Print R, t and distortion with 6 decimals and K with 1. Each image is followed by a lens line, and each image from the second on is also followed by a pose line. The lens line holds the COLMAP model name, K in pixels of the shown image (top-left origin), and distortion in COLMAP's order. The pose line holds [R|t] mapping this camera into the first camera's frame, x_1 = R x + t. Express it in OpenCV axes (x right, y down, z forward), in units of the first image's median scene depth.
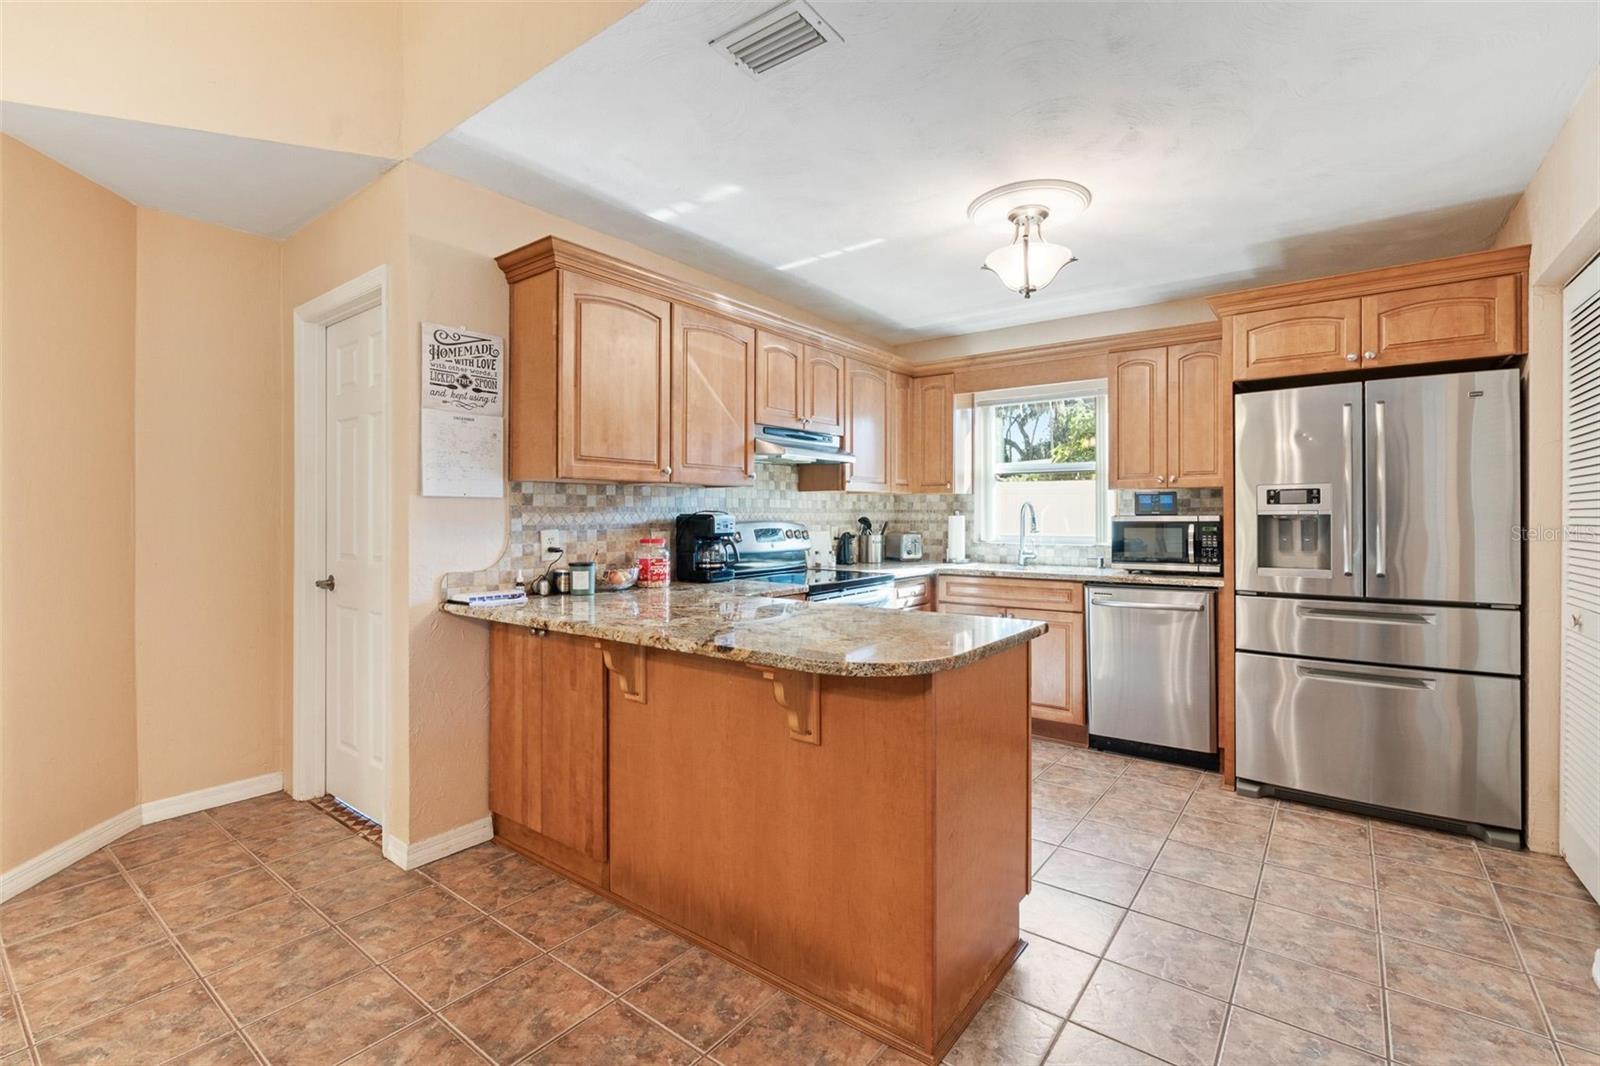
lens RADIAL K [[727.7, 0, 793.8], [0, 727.7, 518.5], [0, 0, 1]] dist [-0.007858, 0.004170]
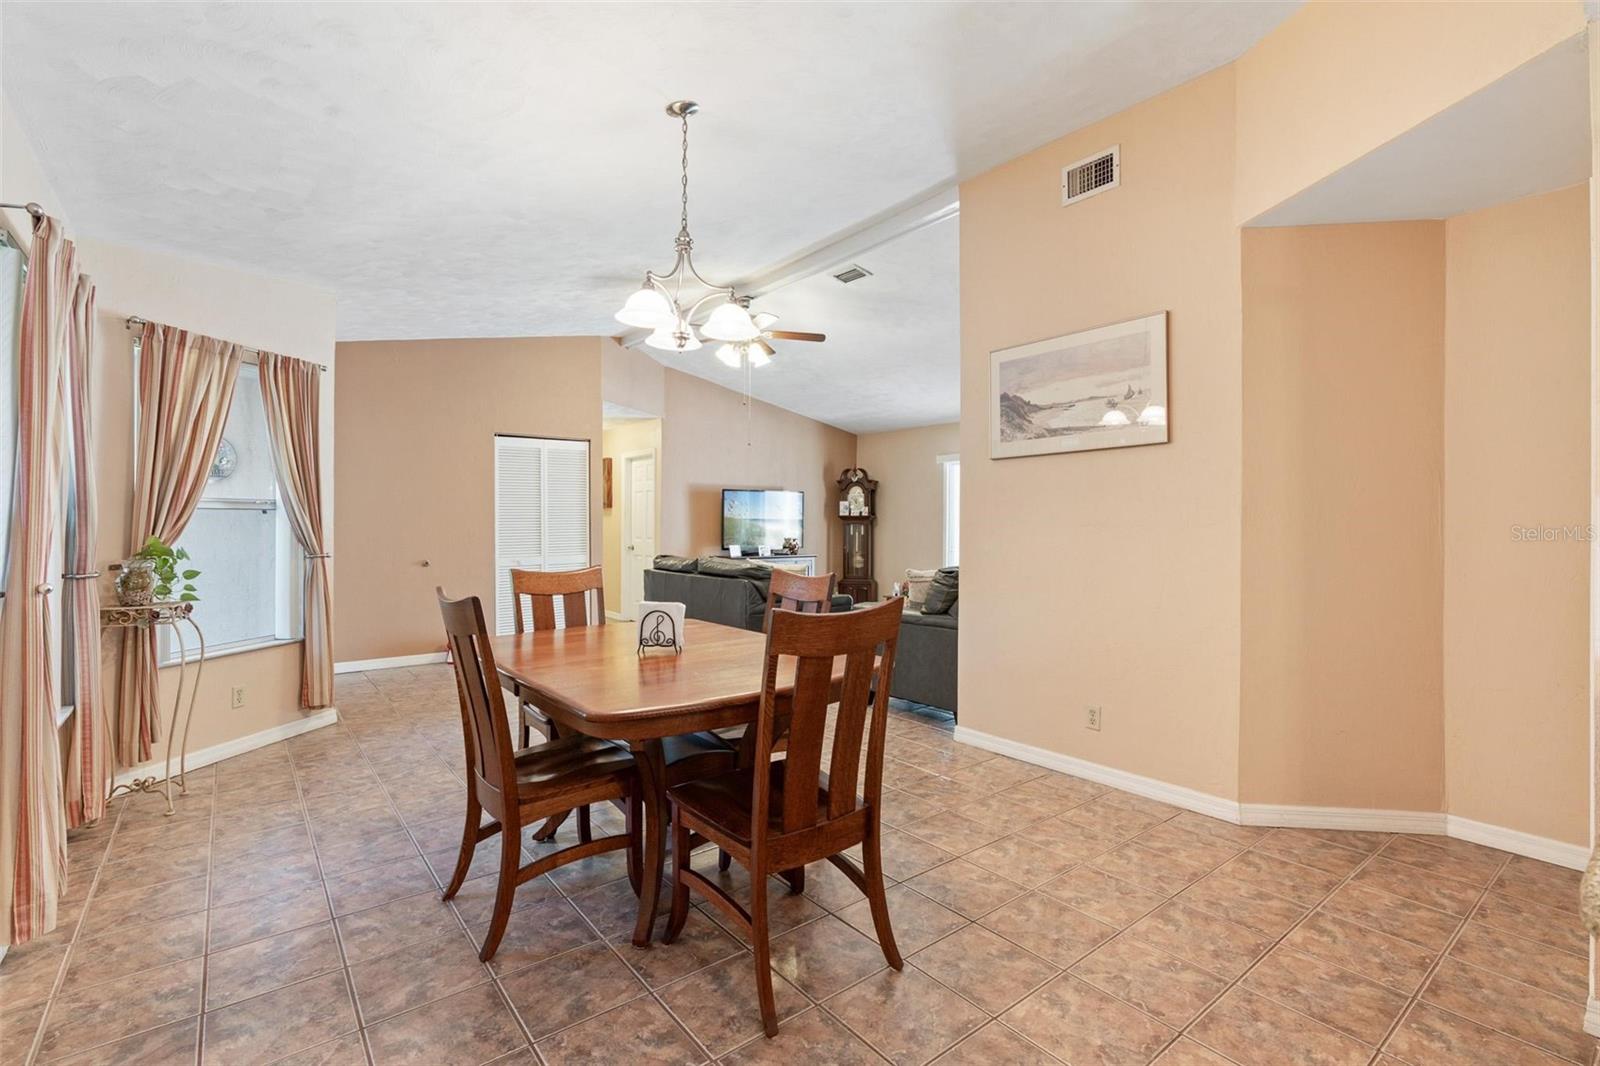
lens RADIAL K [[727.7, 0, 796.7], [0, 727.7, 525.4], [0, 0, 1]] dist [-0.007858, 0.004170]
pose [[-0.252207, 0.001928, -0.967671, 0.359372], [-0.007422, 0.999965, 0.003927, -0.004374], [0.967645, 0.008172, -0.252184, 0.452210]]
